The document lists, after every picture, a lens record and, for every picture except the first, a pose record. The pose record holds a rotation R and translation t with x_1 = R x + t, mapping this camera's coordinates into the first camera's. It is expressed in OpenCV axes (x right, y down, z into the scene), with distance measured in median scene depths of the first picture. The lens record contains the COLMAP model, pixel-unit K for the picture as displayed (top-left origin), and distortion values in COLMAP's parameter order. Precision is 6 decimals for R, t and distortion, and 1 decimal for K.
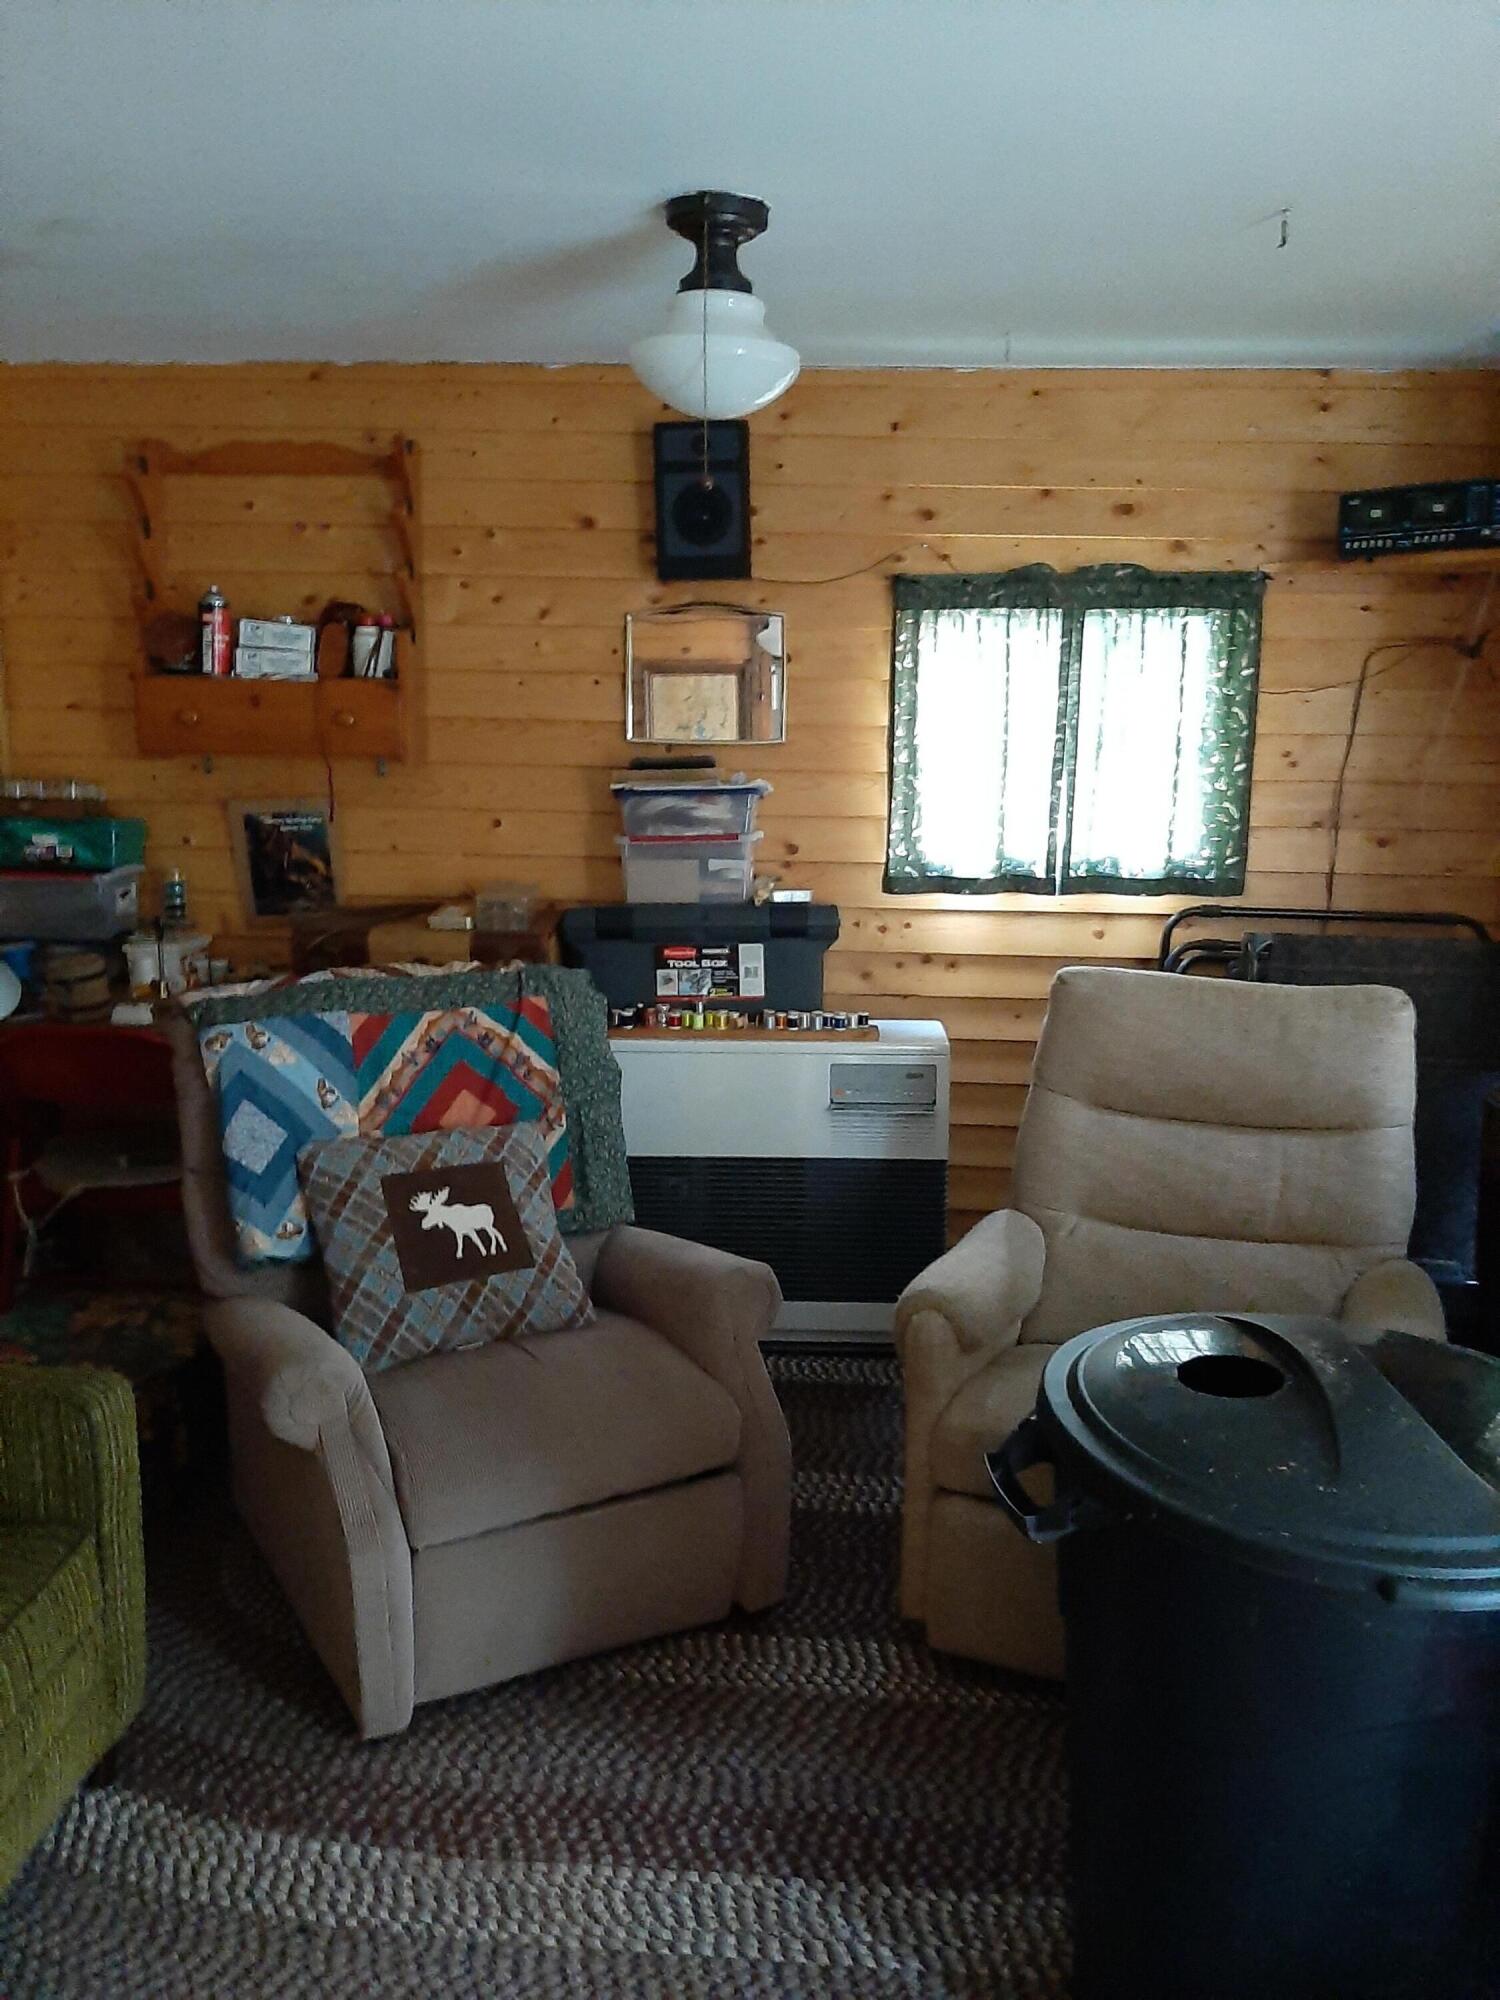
lens RADIAL K [[1521.6, 0, 766.4], [0, 1521.6, 995.0], [0, 0, 1]] dist [0.080098, -0.161626]
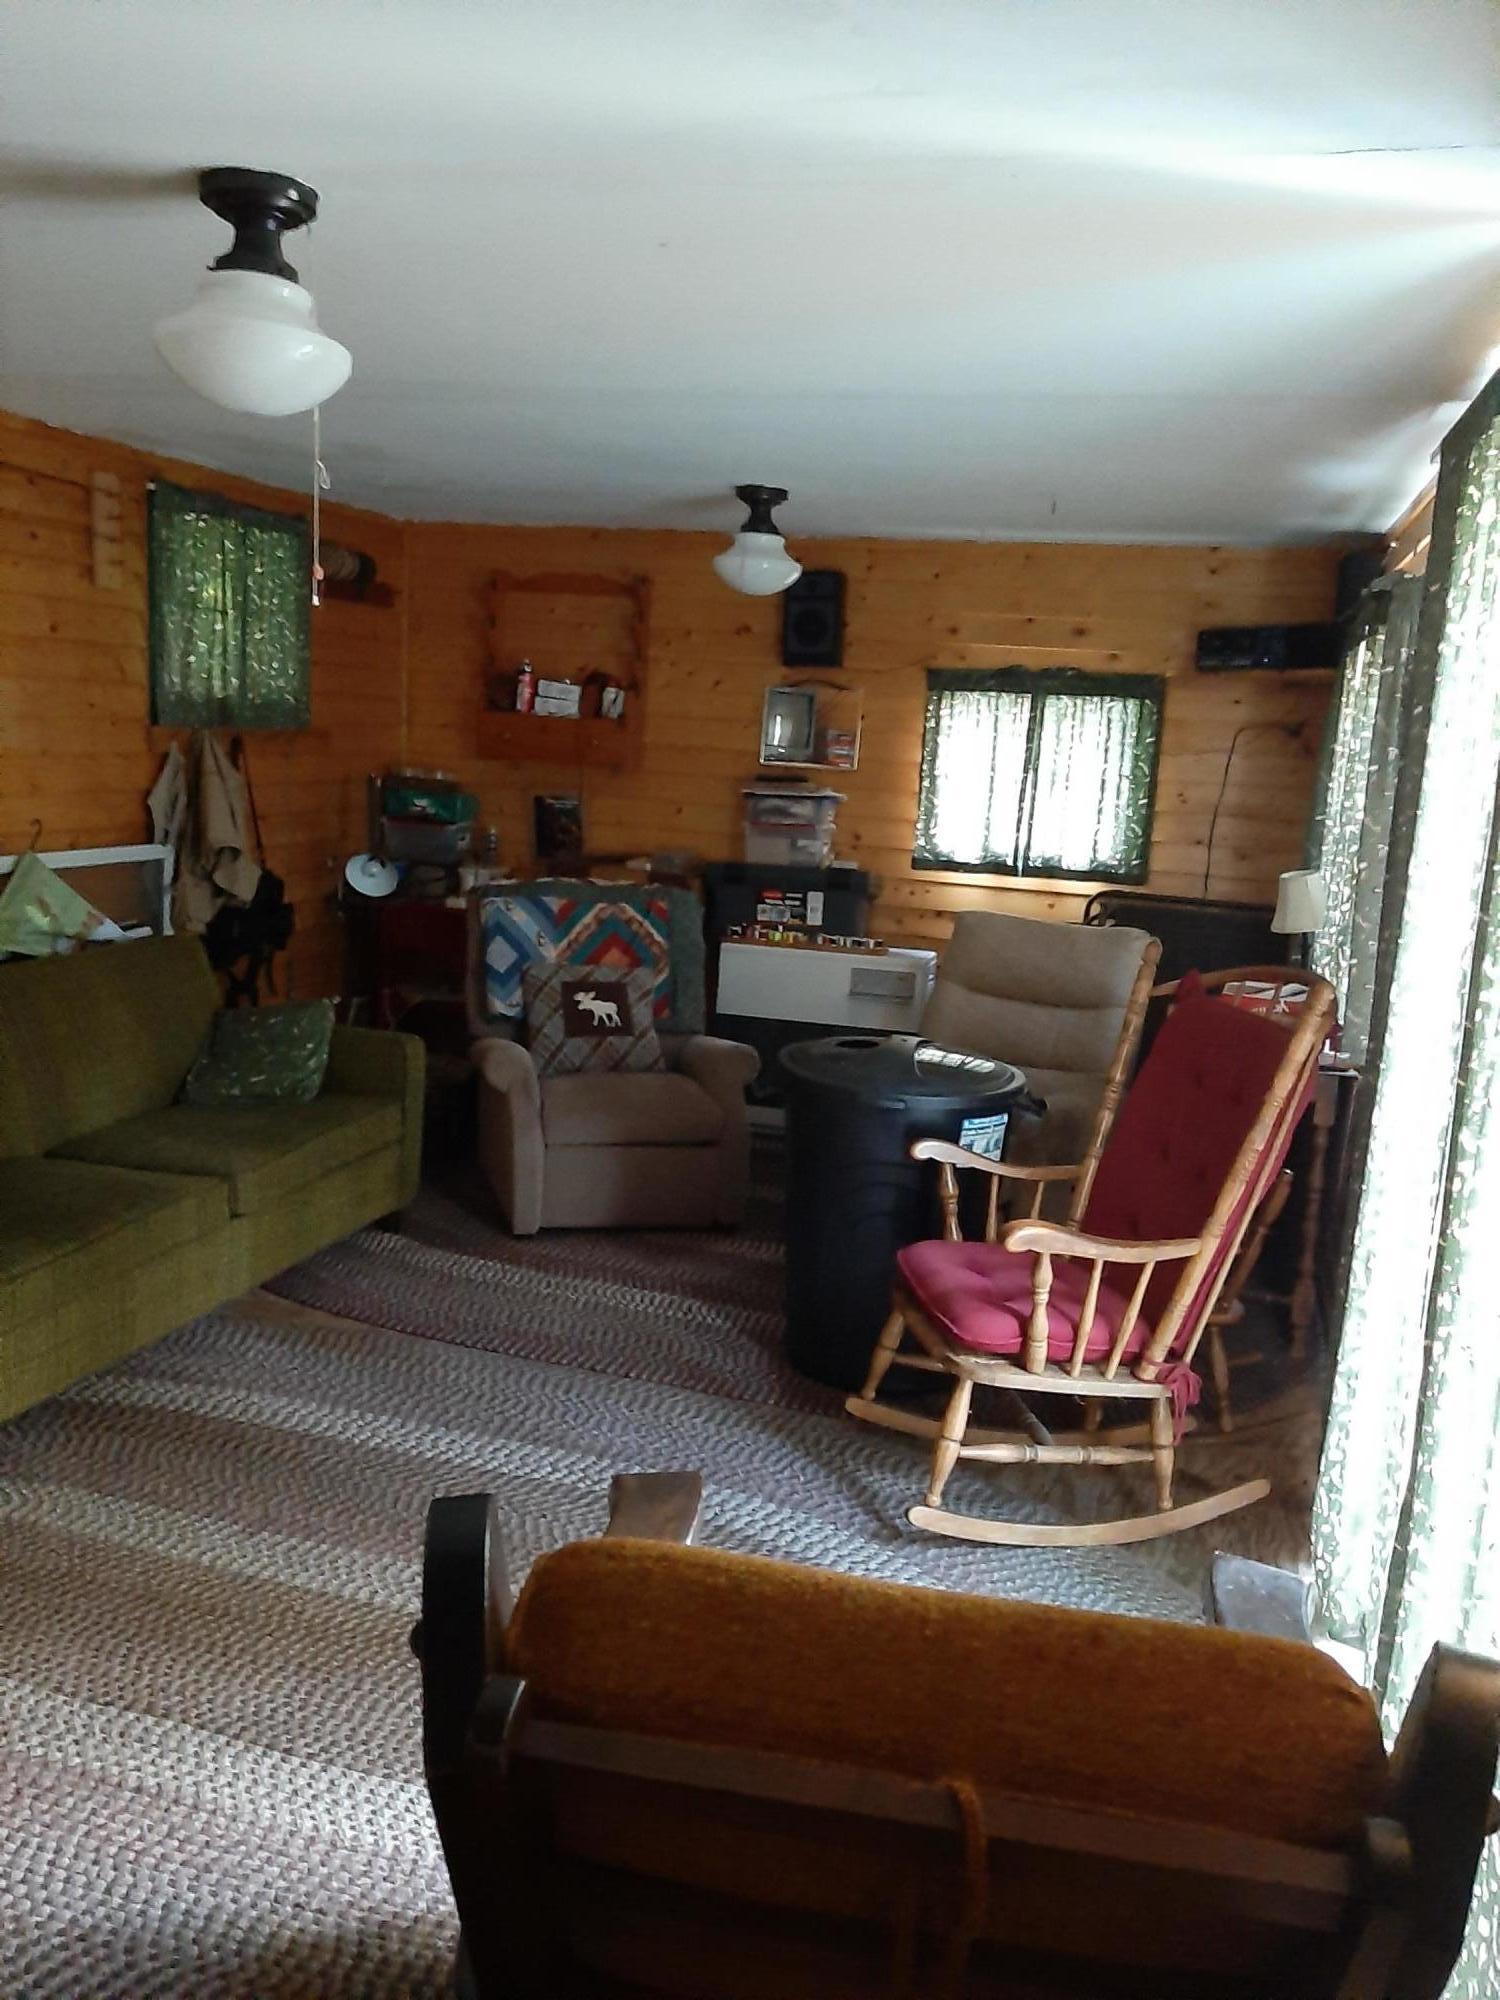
lens RADIAL K [[1521.6, 0, 766.4], [0, 1521.6, 995.0], [0, 0, 1]] dist [0.080098, -0.161626]
pose [[0.971047, 0.086661, -0.222614, 0.305165], [-0.091231, 0.995776, -0.010308, 0.095562], [0.220781, 0.030319, 0.974852, -0.576689]]
